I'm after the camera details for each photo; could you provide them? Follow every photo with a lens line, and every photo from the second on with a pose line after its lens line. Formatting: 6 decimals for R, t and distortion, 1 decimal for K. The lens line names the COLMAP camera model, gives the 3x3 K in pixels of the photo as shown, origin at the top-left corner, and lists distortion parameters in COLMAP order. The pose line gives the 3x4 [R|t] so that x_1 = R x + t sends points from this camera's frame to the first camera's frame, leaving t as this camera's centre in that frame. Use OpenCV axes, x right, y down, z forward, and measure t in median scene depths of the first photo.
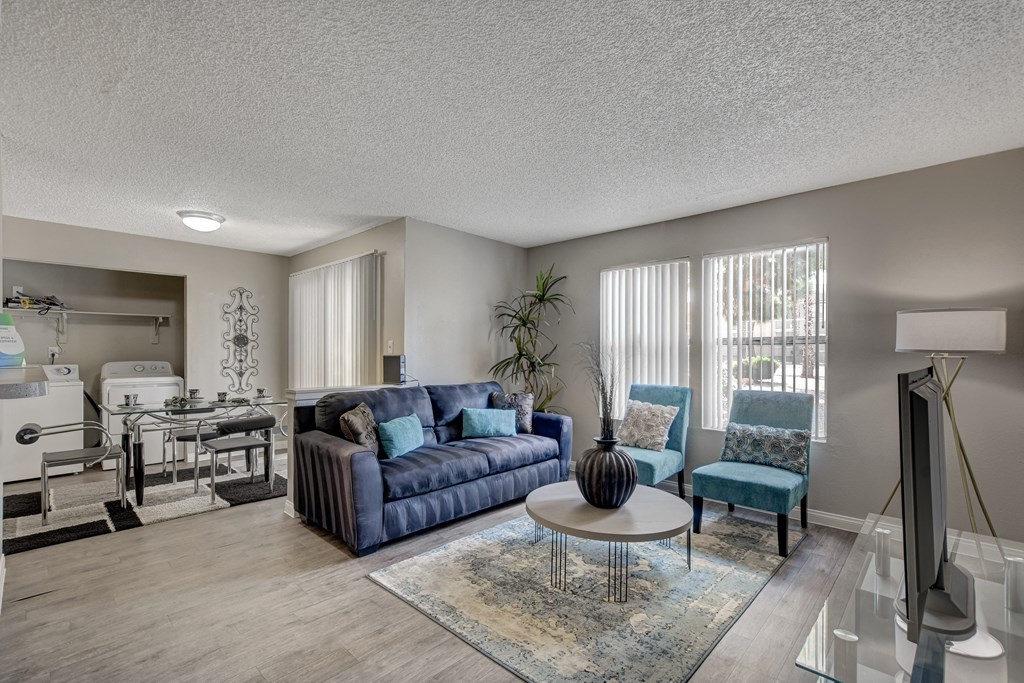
lens RADIAL K [[462.0, 0, 513.0], [0, 462.0, 354.1], [0, 0, 1]] dist [-0.000355, 0.000365]
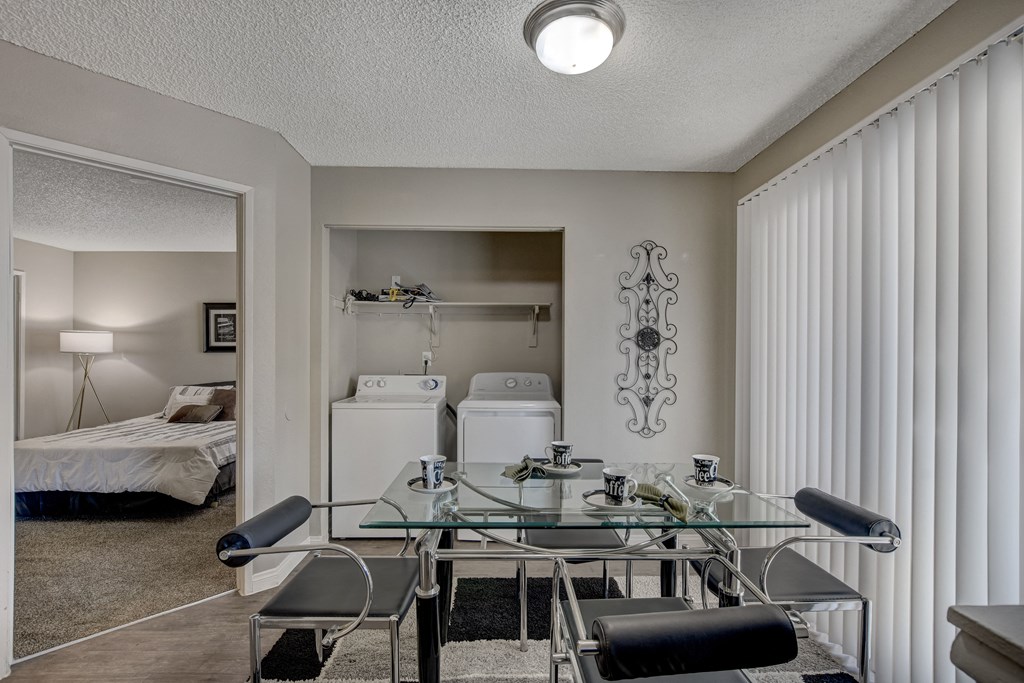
lens RADIAL K [[462.0, 0, 513.0], [0, 462.0, 354.1], [0, 0, 1]] dist [-0.000355, 0.000365]
pose [[0.704099, -0.000026, -0.710102, -0.322162], [-0.006973, 0.999952, -0.006950, -0.006738], [0.710068, 0.009845, 0.704064, 0.517250]]
